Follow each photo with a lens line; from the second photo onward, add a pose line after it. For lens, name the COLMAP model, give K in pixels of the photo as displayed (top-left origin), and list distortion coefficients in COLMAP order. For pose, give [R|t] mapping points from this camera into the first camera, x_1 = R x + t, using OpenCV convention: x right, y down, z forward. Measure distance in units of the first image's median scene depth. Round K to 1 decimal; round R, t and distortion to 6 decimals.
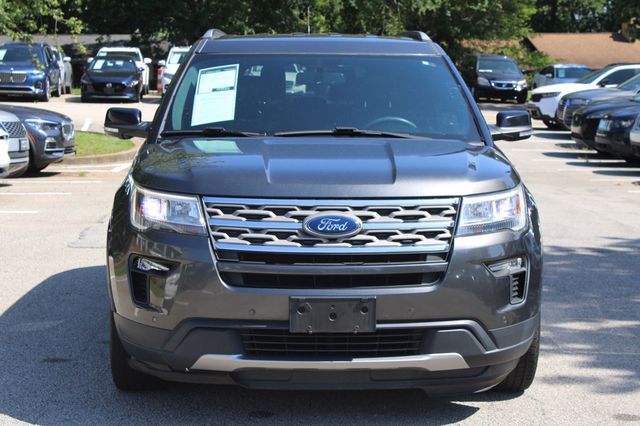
lens RADIAL K [[1400.7, 0, 320.0], [0, 1400.7, 213.0], [0, 0, 1]] dist [-0.032693, 0.105204]
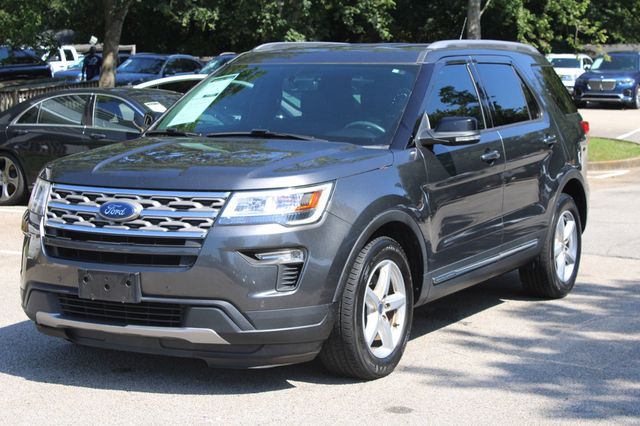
lens RADIAL K [[1400.7, 0, 320.0], [0, 1400.7, 213.0], [0, 0, 1]] dist [-0.032693, 0.105204]
pose [[0.858360, 0.043373, -0.511211, 0.749721], [-0.046302, 0.998903, 0.007006, -0.005235], [0.510954, 0.017656, 0.859427, 0.073652]]
